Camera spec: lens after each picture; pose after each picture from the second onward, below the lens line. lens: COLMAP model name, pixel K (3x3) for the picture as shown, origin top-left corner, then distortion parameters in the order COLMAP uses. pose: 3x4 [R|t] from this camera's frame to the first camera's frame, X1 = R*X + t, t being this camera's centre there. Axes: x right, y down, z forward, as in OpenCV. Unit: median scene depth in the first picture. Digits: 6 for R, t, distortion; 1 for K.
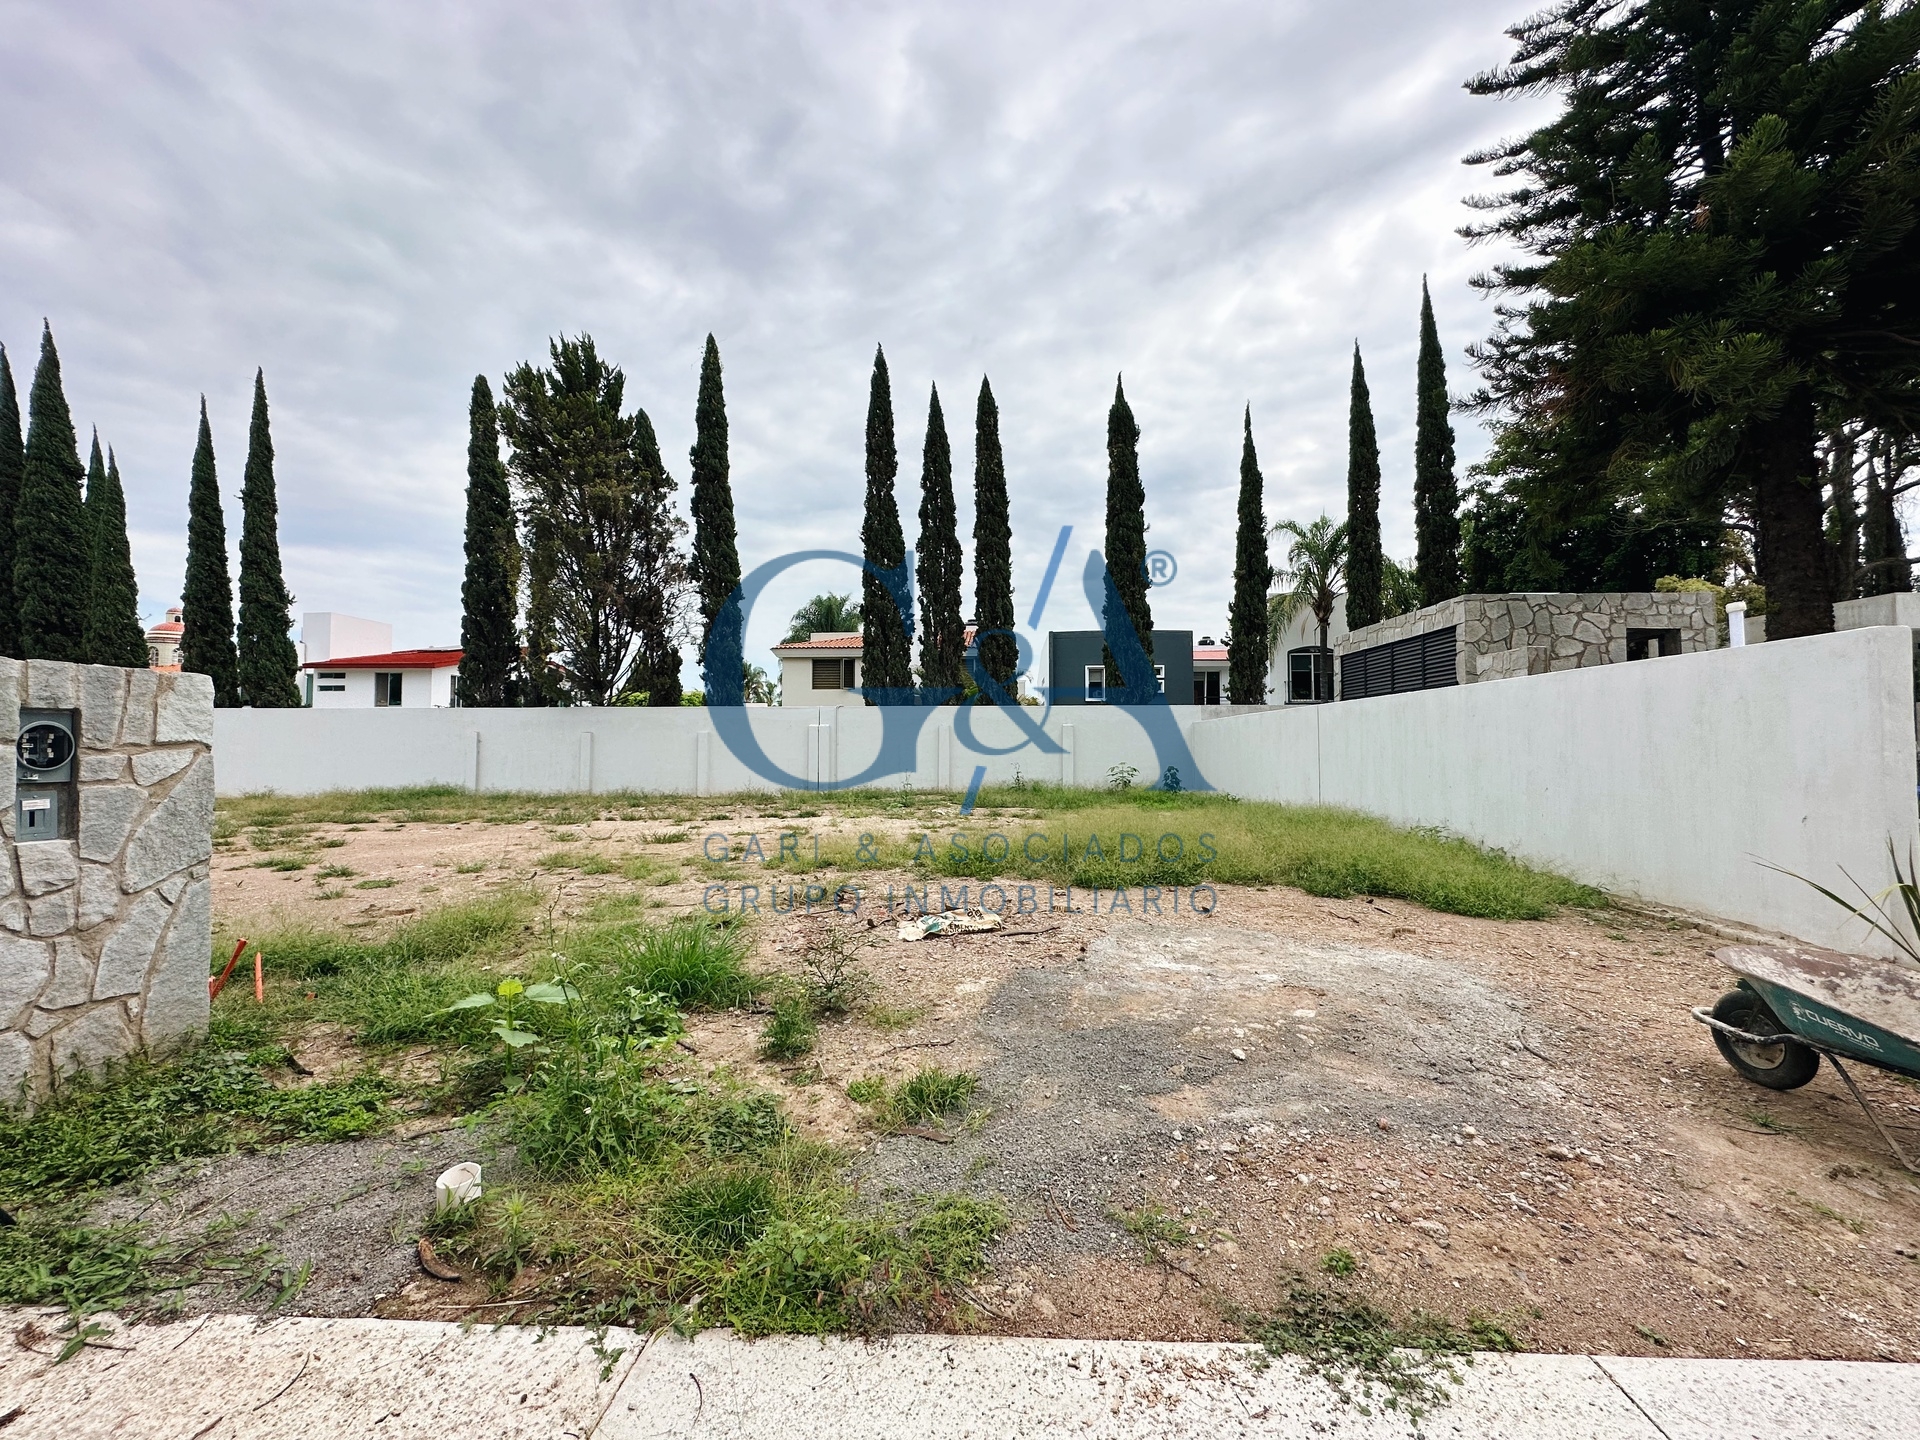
lens RADIAL K [[765.7, 0, 960.1], [0, 765.7, 721.1], [0, 0, 1]] dist [-0.003895, 0.000565]
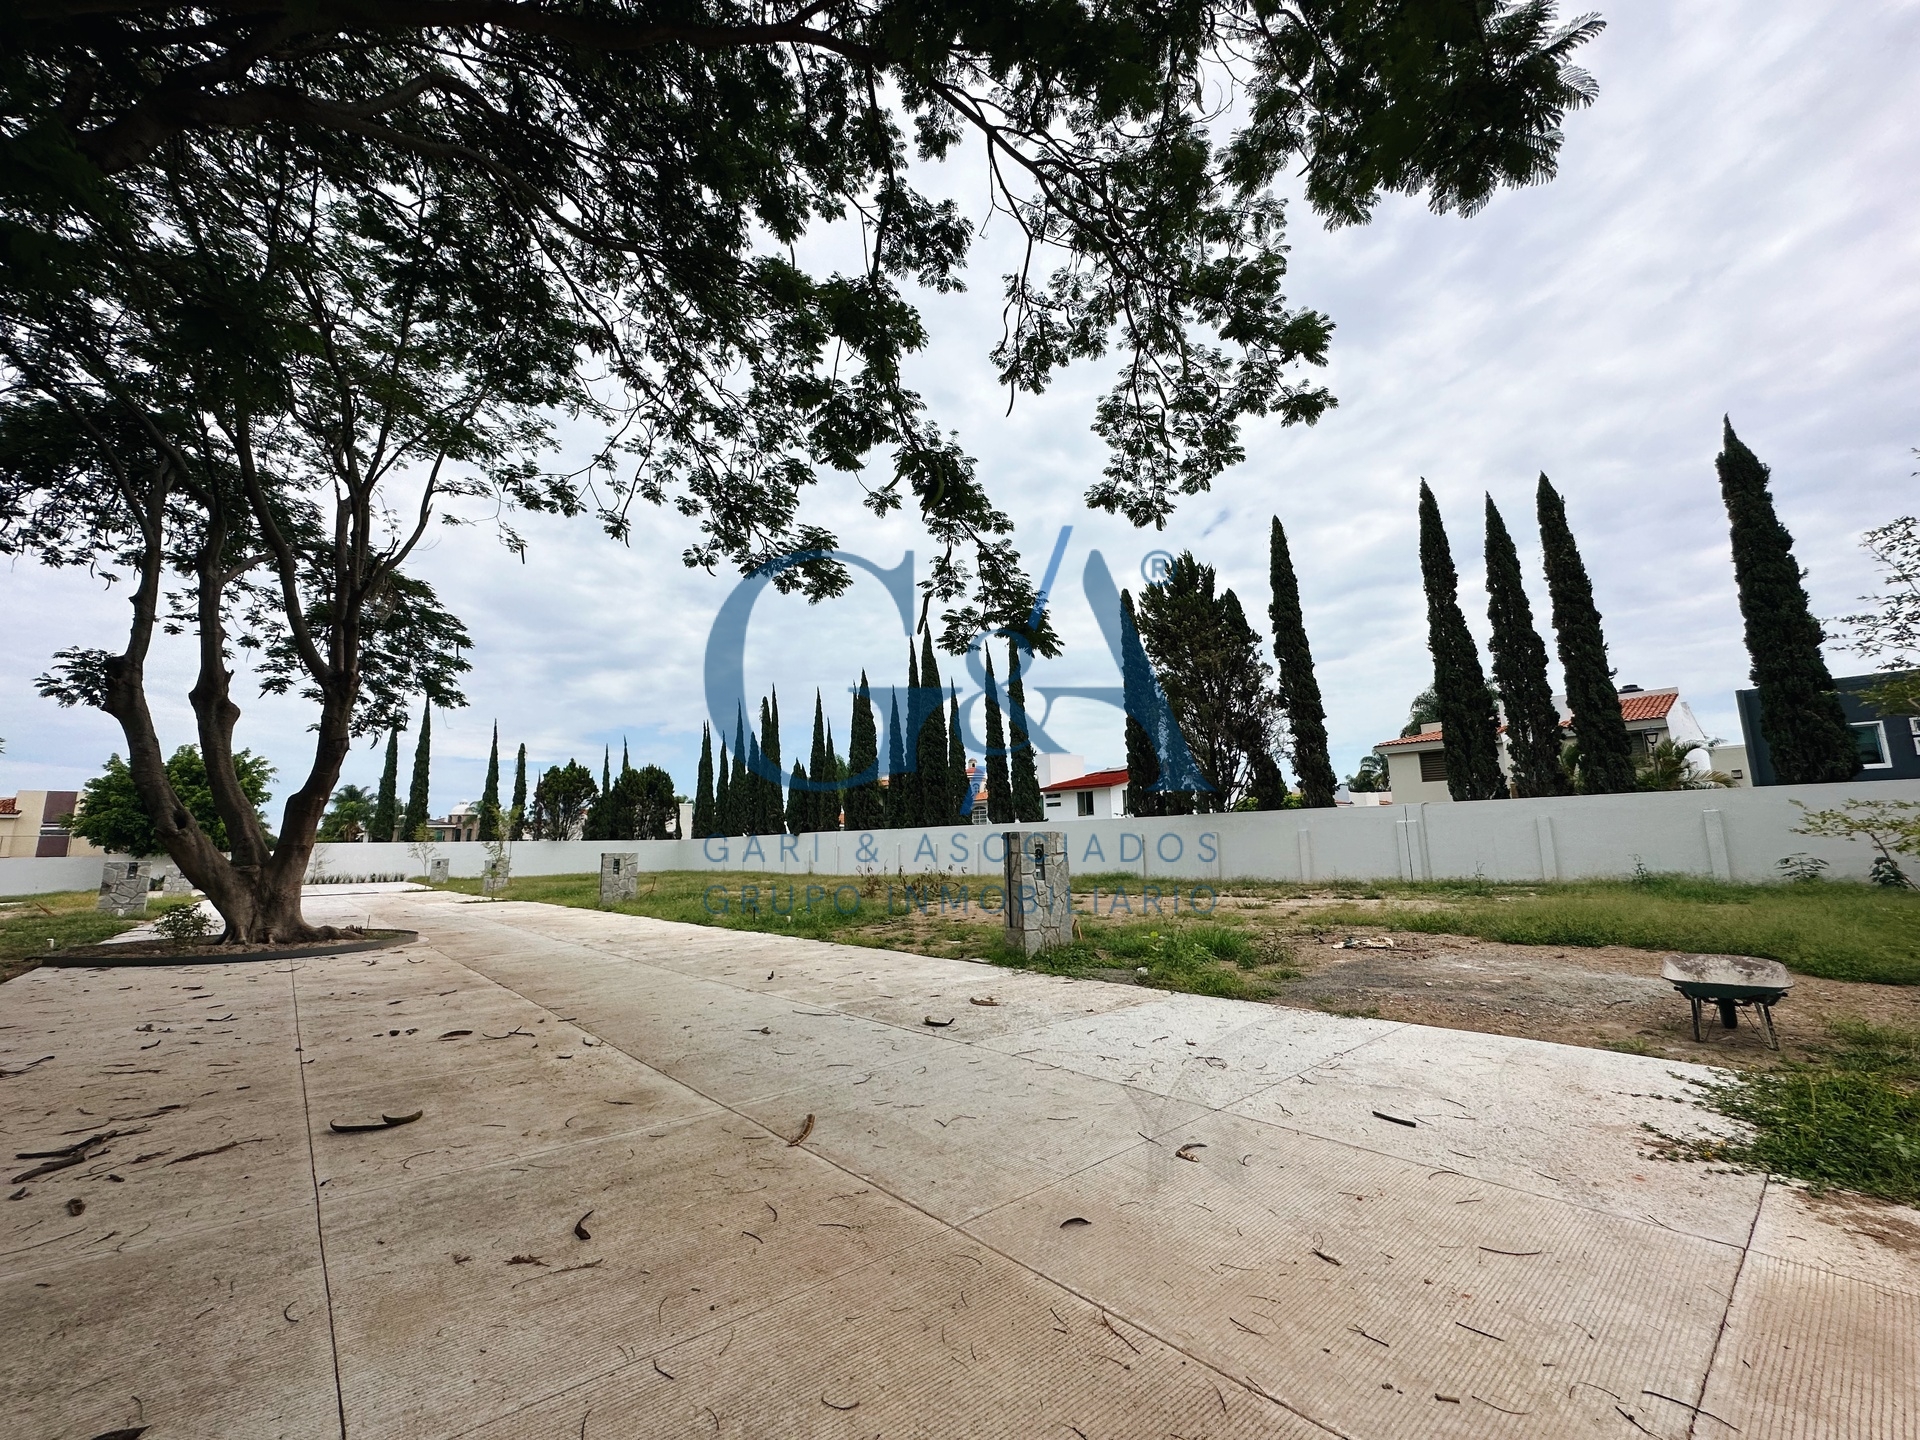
lens RADIAL K [[765.5, 0, 958.4], [0, 765.5, 719.3], [0, 0, 1]] dist [-0.003716, 0.000923]
pose [[0.697323, -0.130375, -0.704800, 0.170948], [0.044598, 0.989305, -0.138879, -0.016341], [0.715368, 0.065411, 0.695679, -0.263257]]
